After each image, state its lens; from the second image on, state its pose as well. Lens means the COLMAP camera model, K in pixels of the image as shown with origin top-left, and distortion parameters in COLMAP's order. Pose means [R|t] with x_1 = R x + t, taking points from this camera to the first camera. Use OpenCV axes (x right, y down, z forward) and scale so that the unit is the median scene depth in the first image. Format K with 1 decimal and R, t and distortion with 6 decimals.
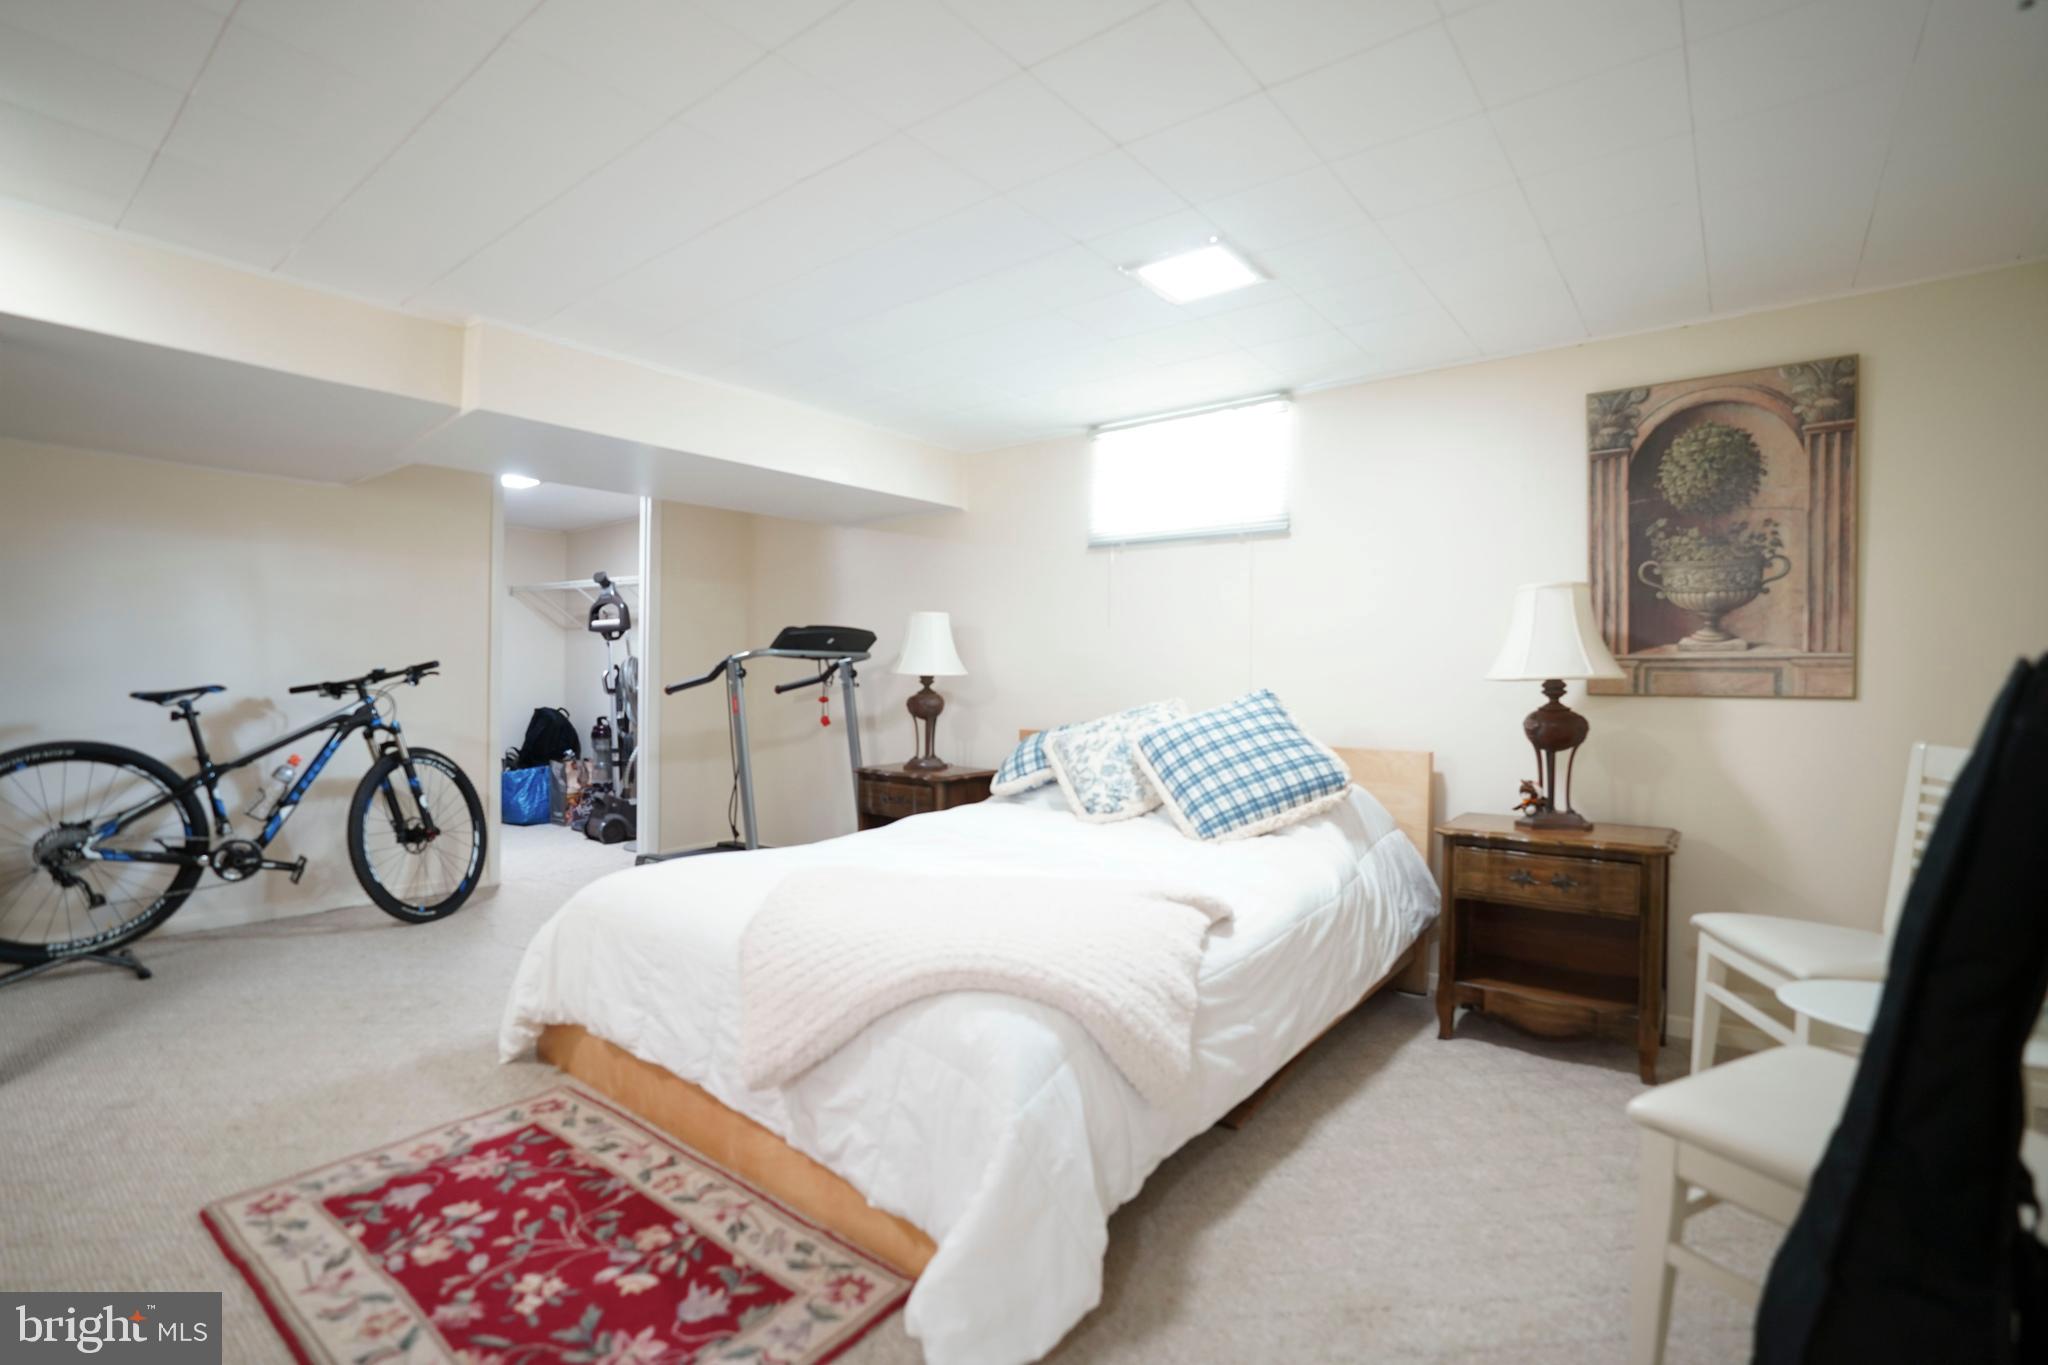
lens RADIAL K [[949.4, 0, 1020.3], [0, 949.4, 685.2], [0, 0, 1]] dist [-0.063212, 0.023603]
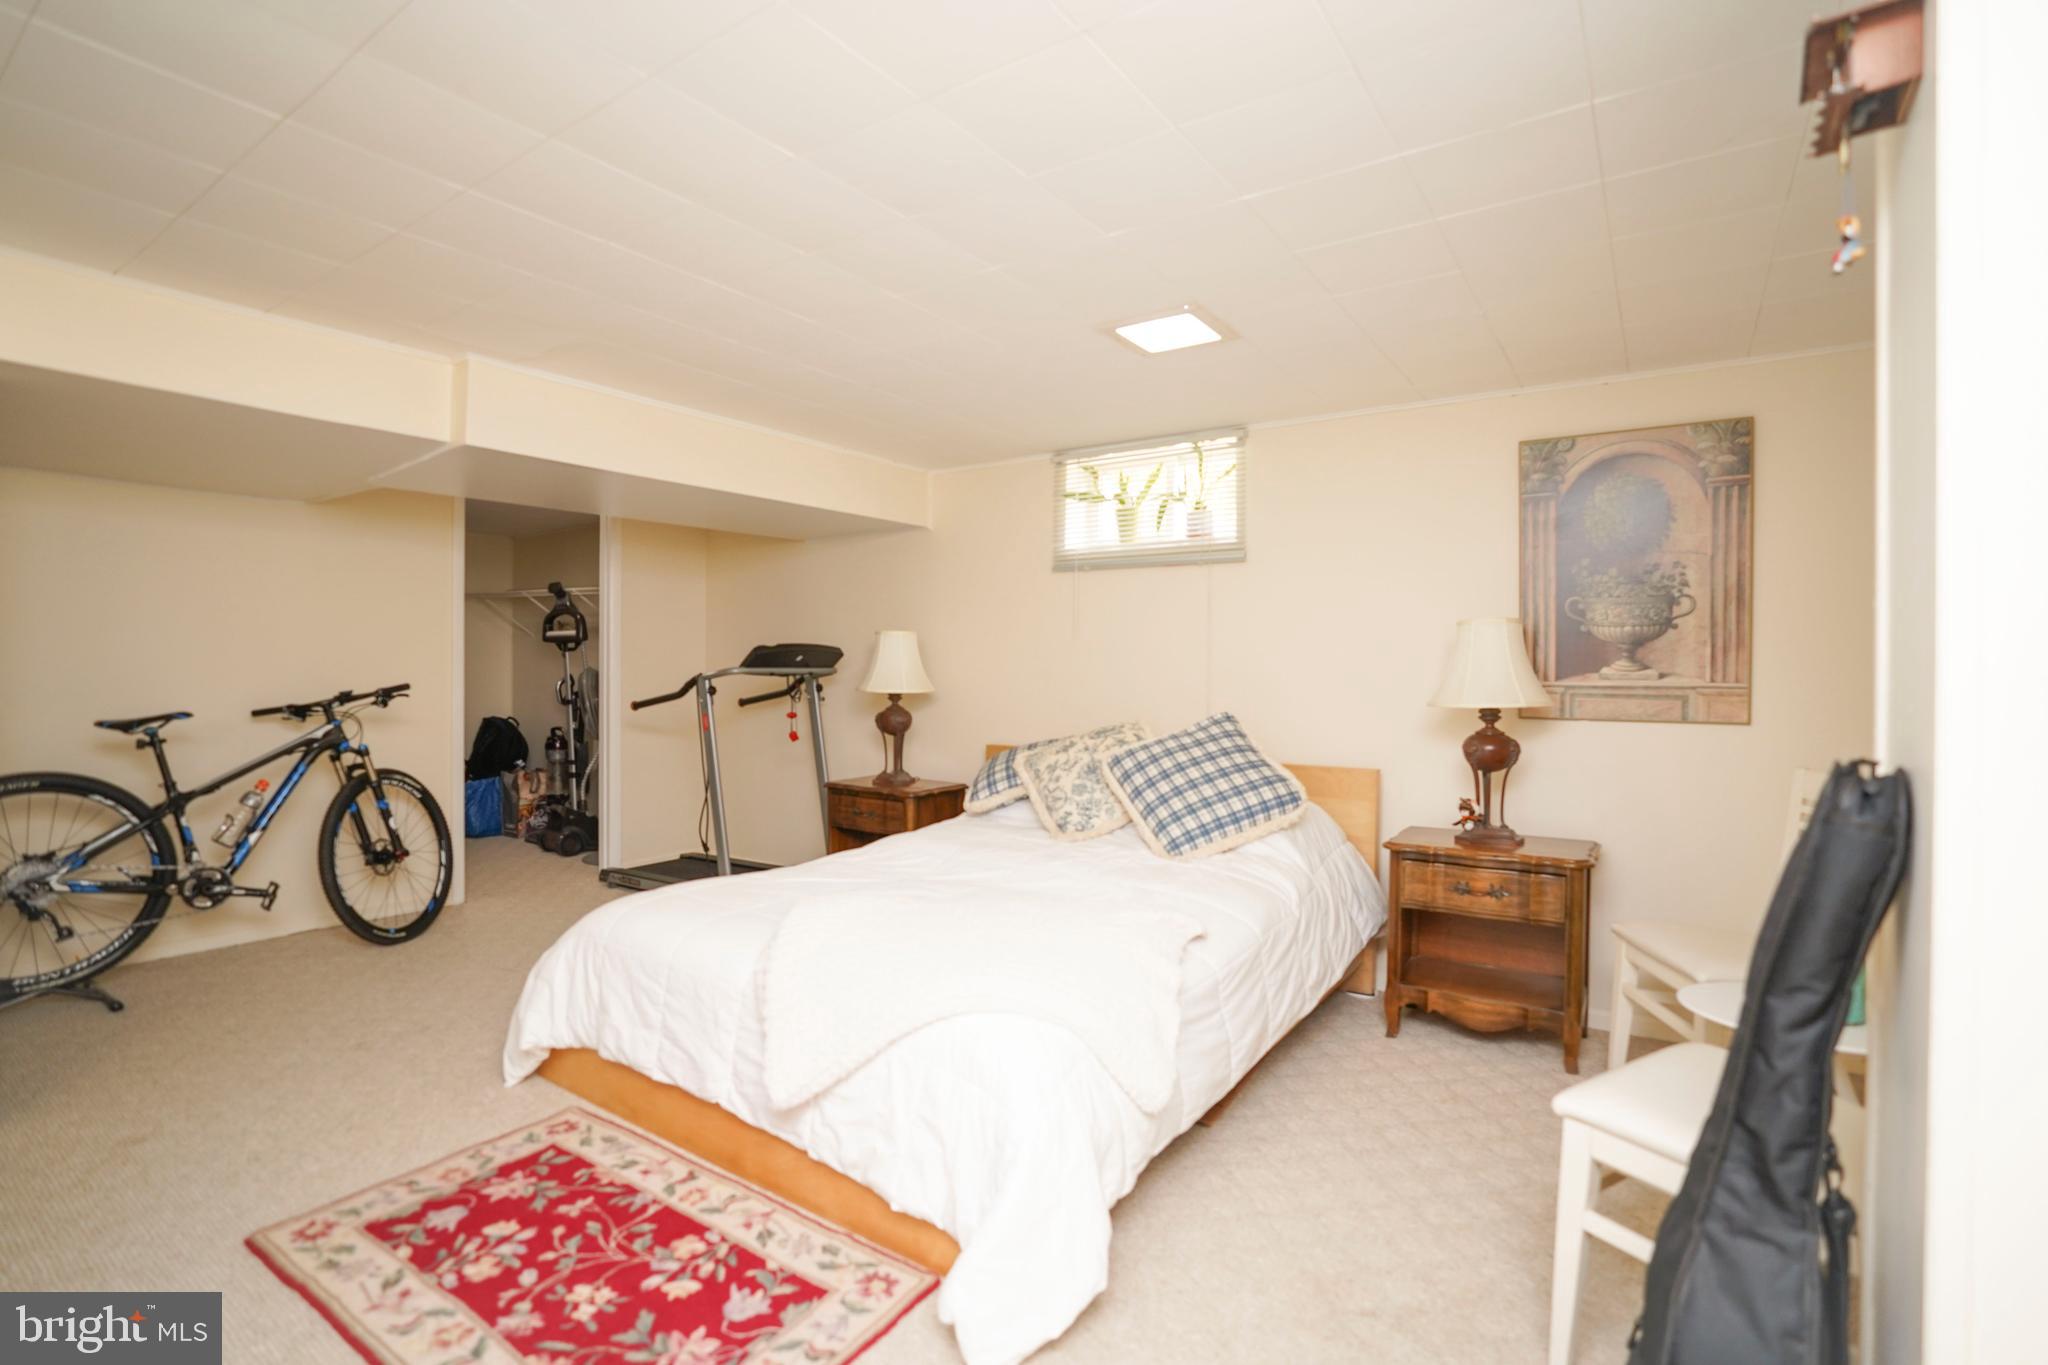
lens RADIAL K [[964.1, 0, 1024.0], [0, 964.1, 682.5], [0, 0, 1]] dist [-0.064861, 0.024075]
pose [[0.997723, -0.004024, 0.067325, -0.048535], [0.003543, 0.999967, 0.007262, -0.045476], [-0.067352, -0.007007, 0.997705, -0.077386]]
